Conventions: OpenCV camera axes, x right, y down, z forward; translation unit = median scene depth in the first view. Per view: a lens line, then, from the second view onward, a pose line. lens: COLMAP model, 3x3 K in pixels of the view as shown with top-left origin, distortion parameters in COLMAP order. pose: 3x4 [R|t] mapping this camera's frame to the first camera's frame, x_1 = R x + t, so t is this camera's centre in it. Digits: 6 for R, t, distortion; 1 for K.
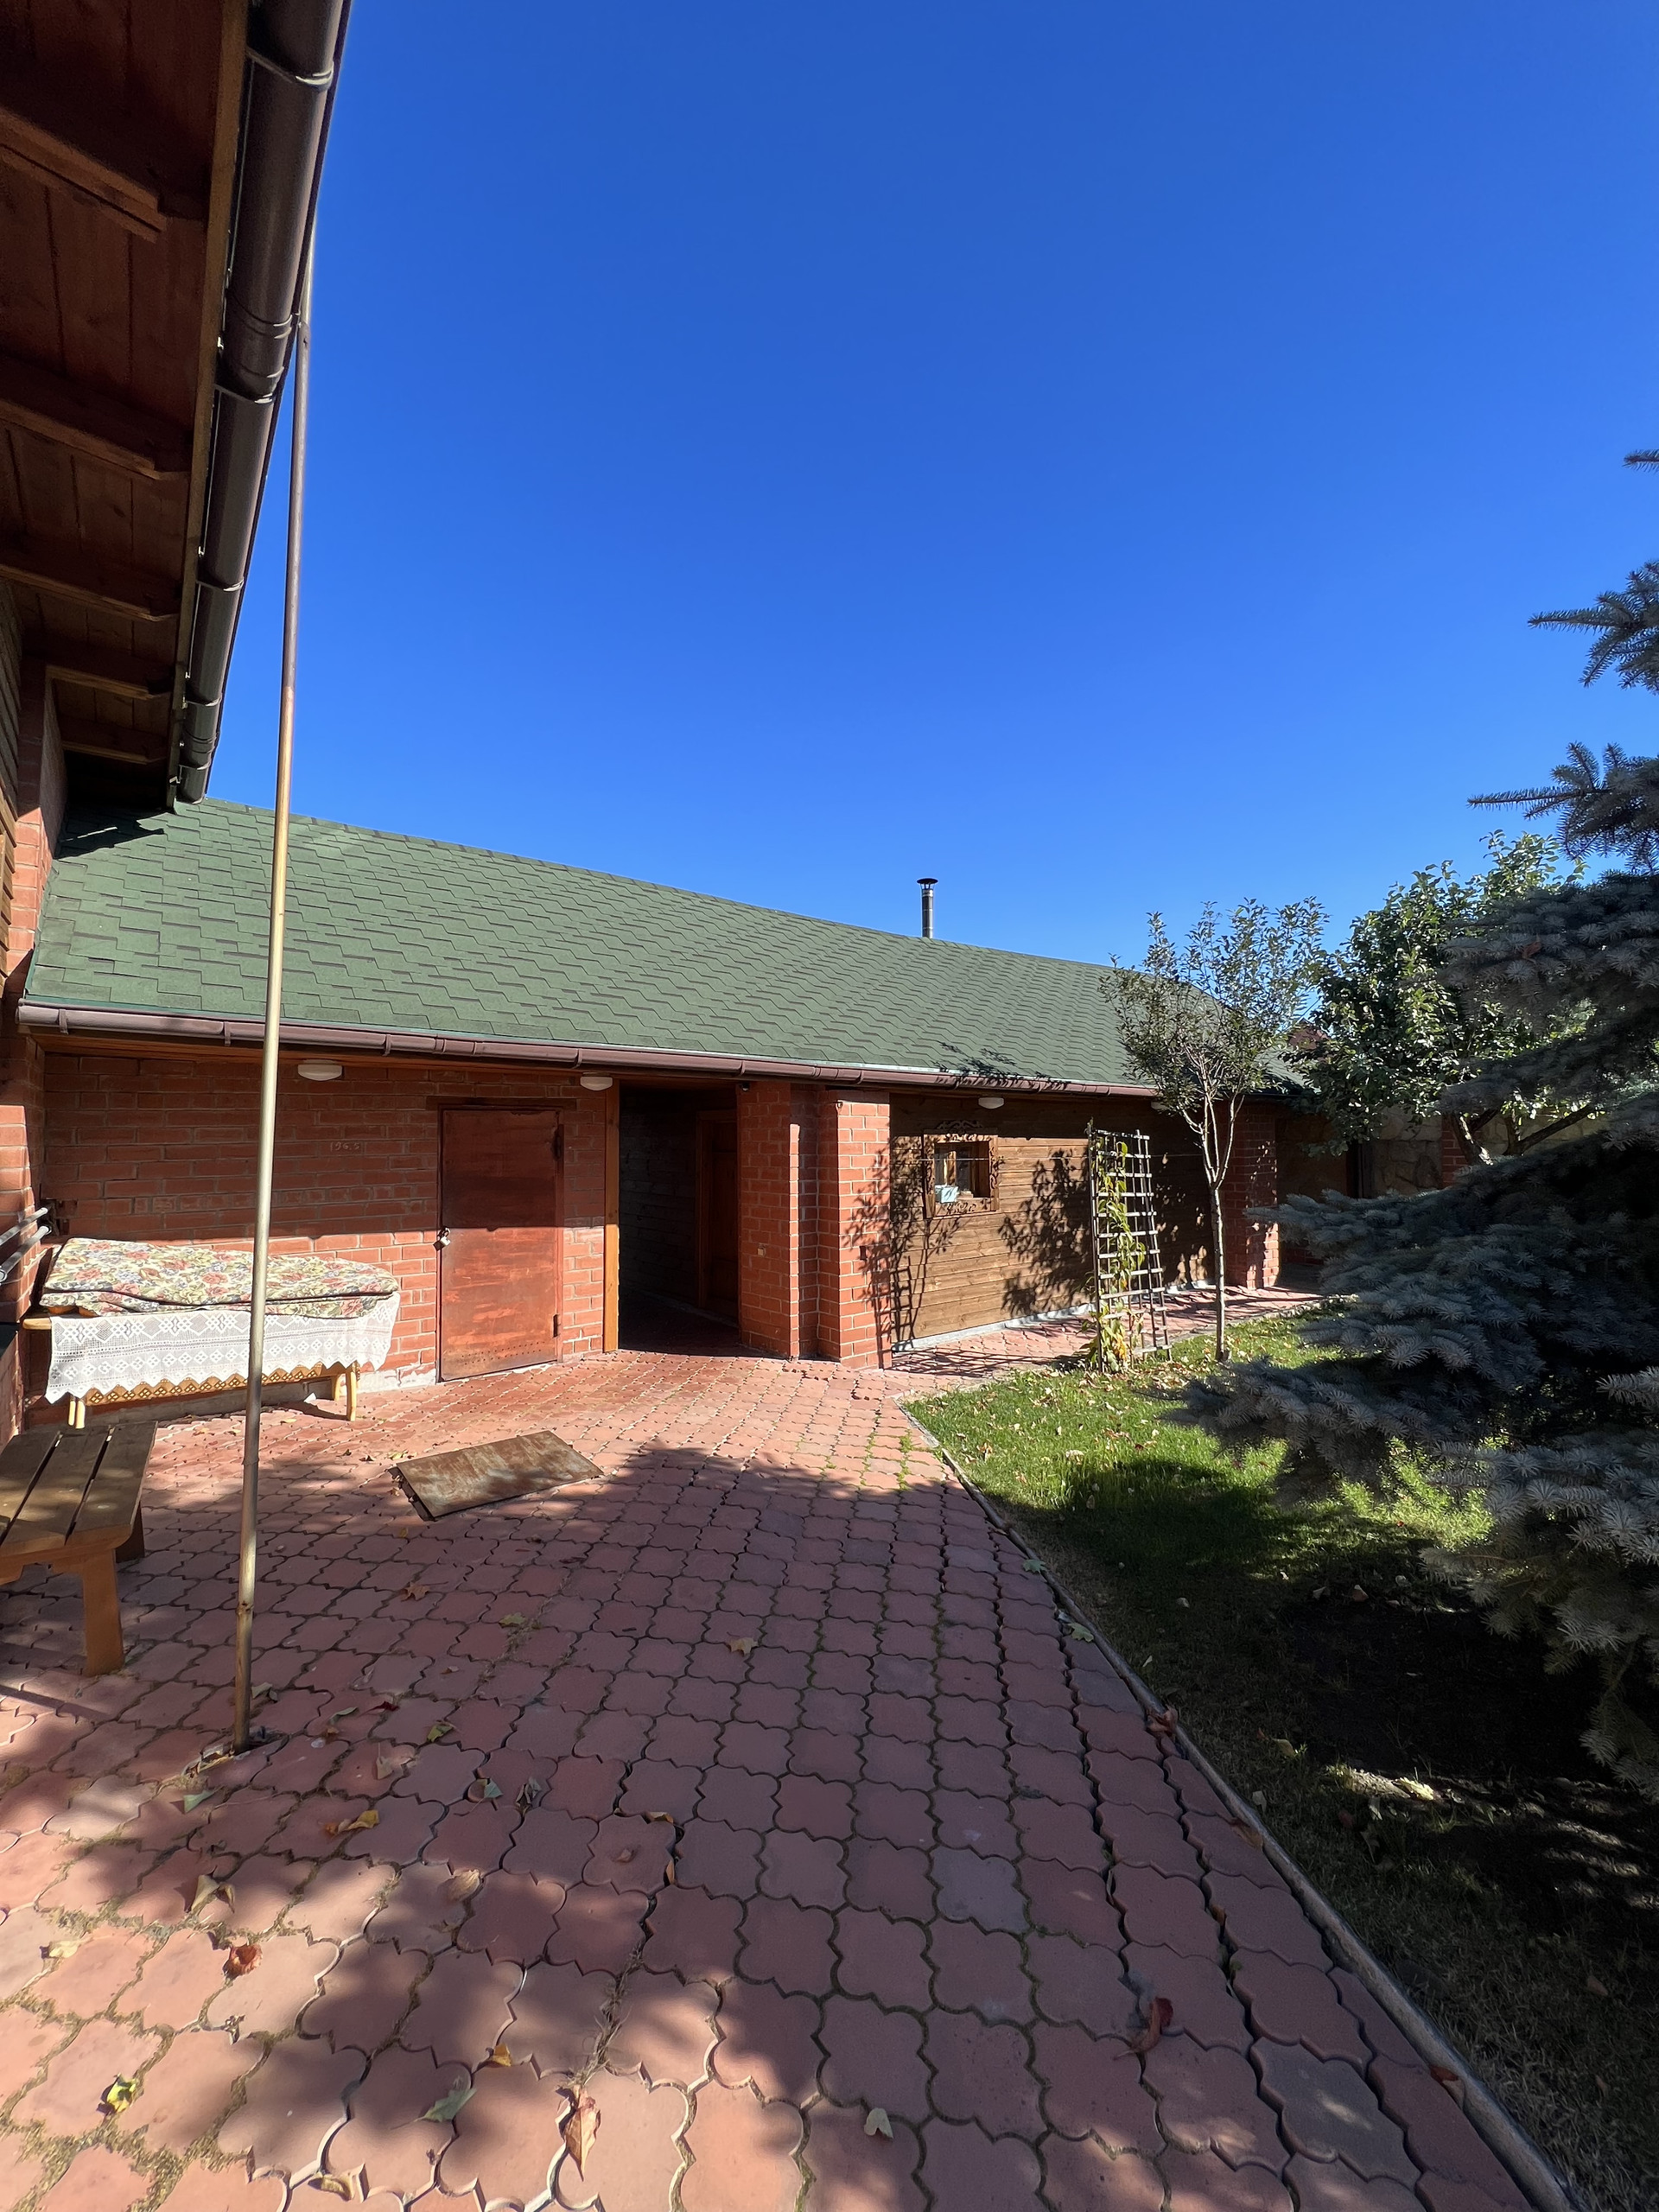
lens RADIAL K [[877.2, 0, 828.1], [0, 877.2, 1095.6], [0, 0, 1]] dist [-0.003928, -0.000351]
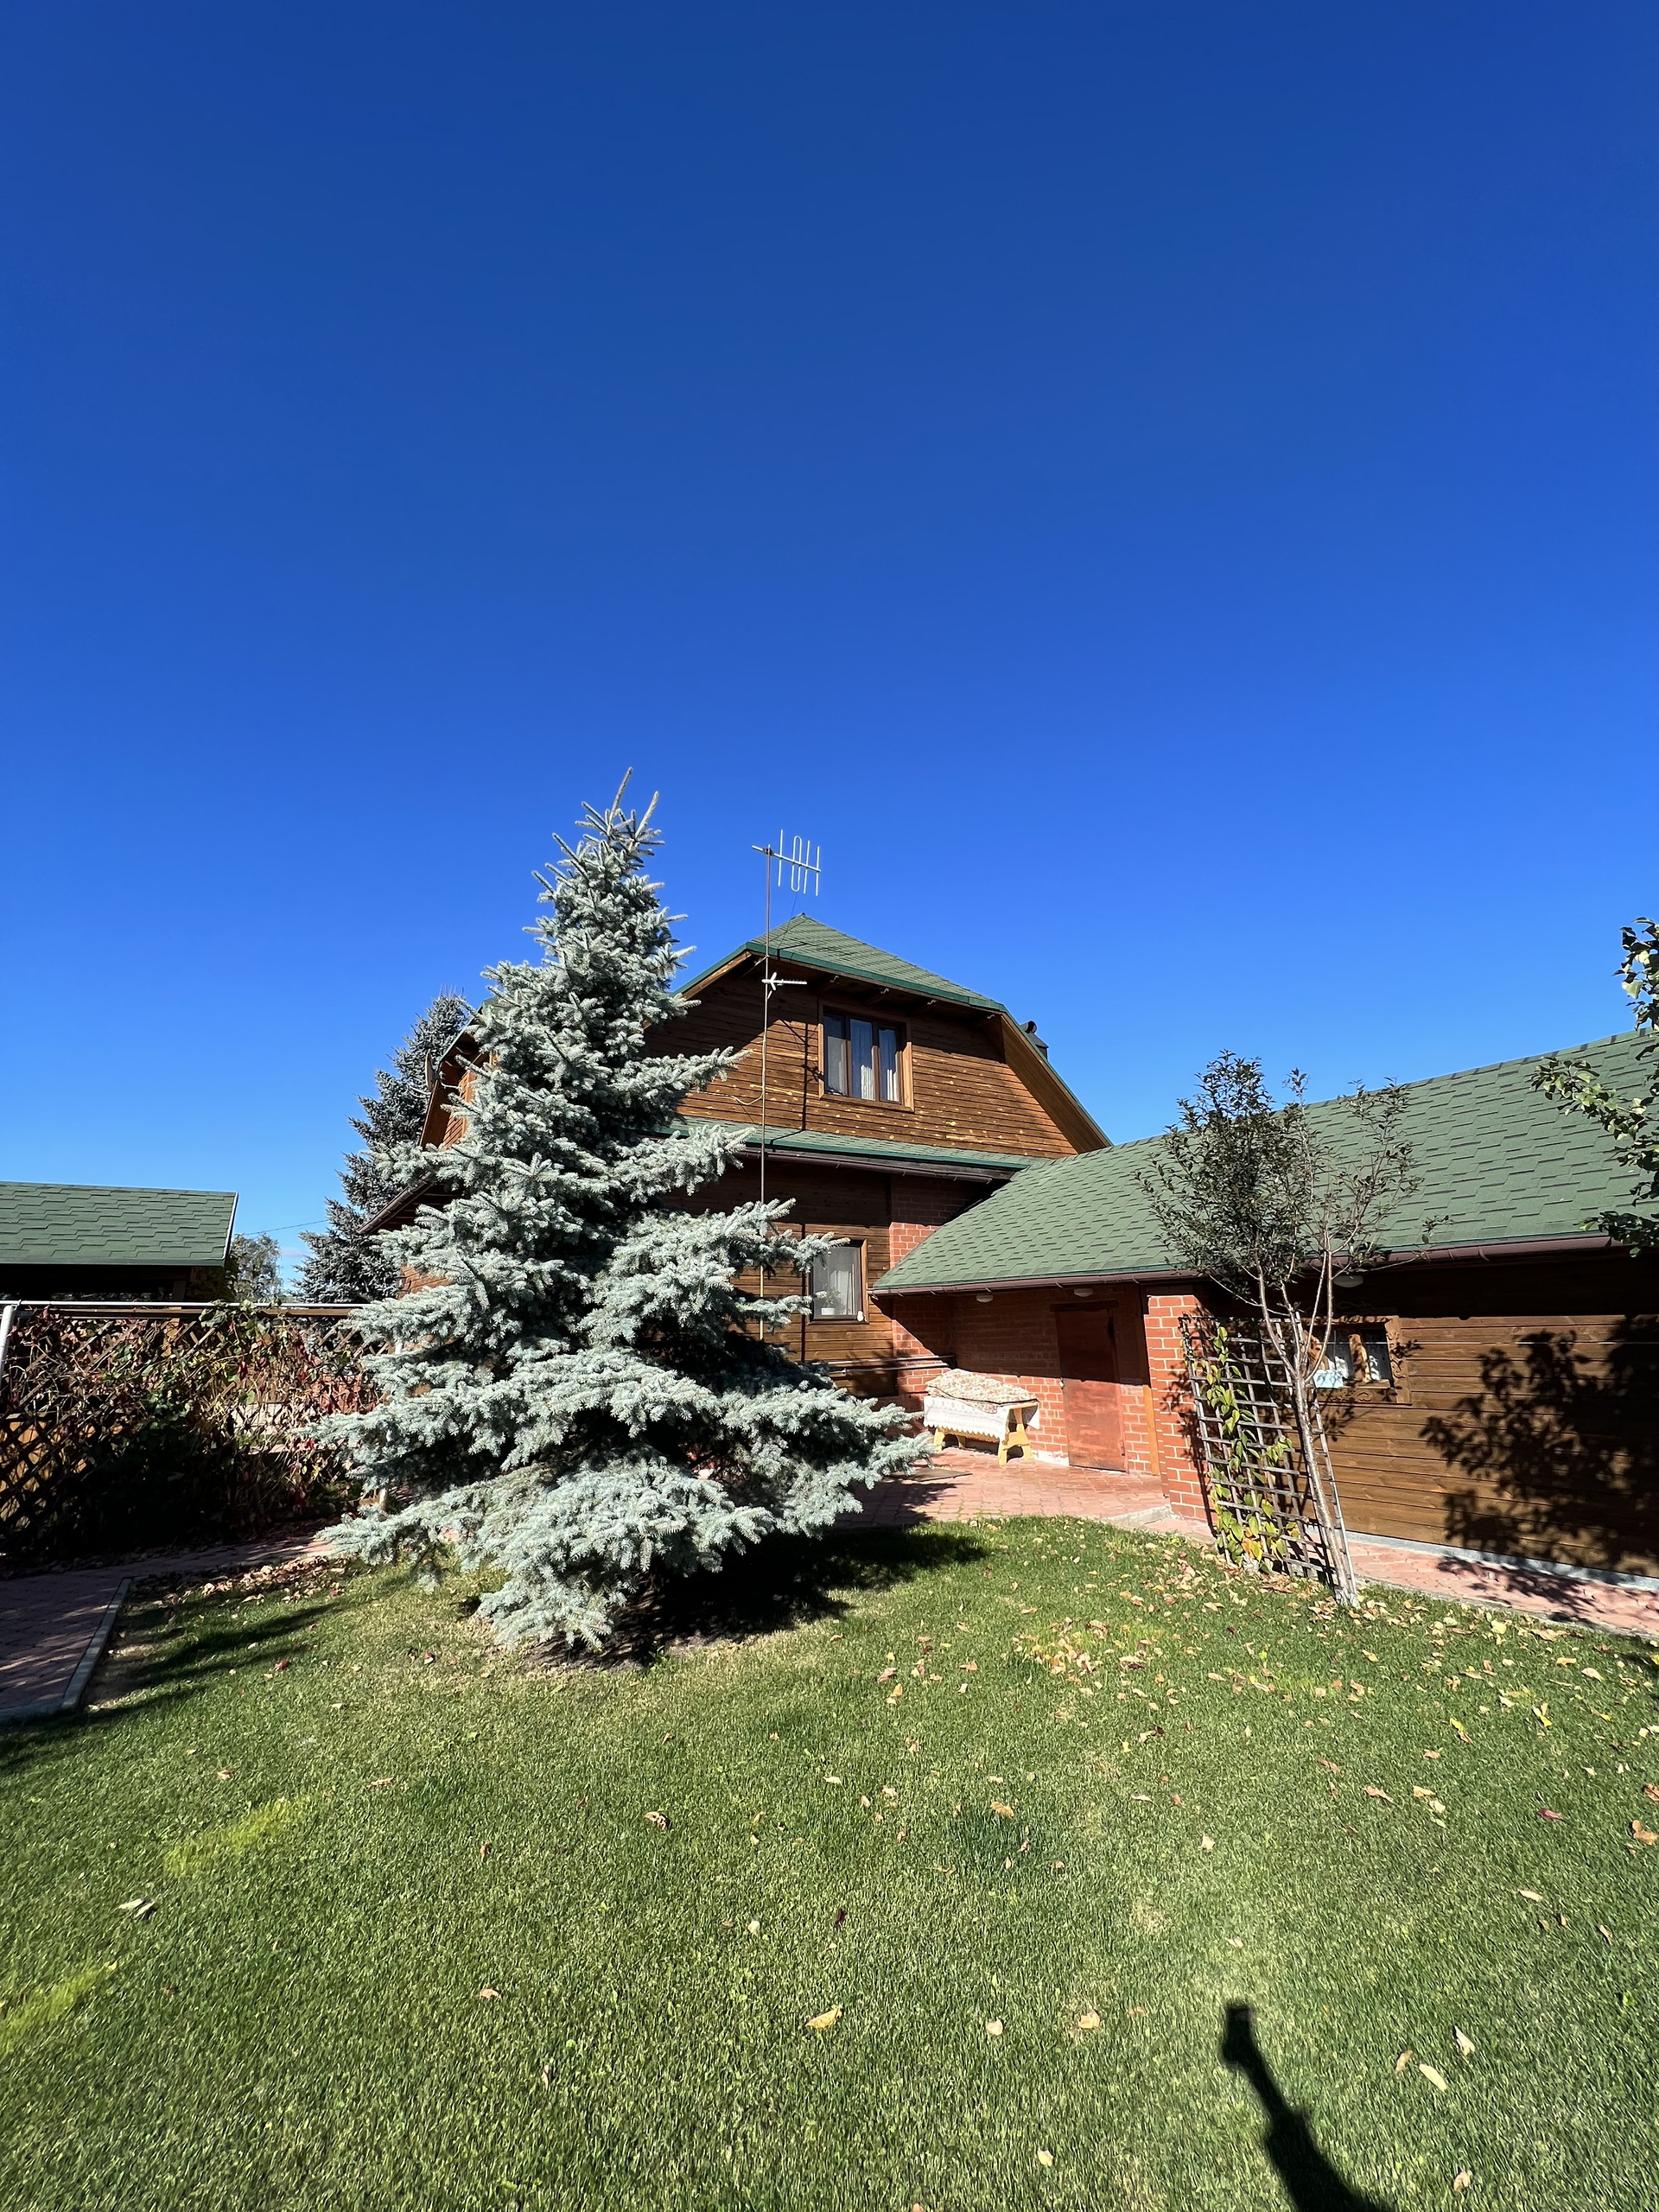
lens RADIAL K [[877.2, 0, 826.9], [0, 877.2, 1107.6], [0, 0, 1]] dist [-0.003928, -0.000351]
pose [[-0.088212, -0.246008, -0.965245, 1.116578], [0.068351, 0.965244, -0.252255, 0.025923], [0.993754, -0.088227, -0.068331, 0.502433]]
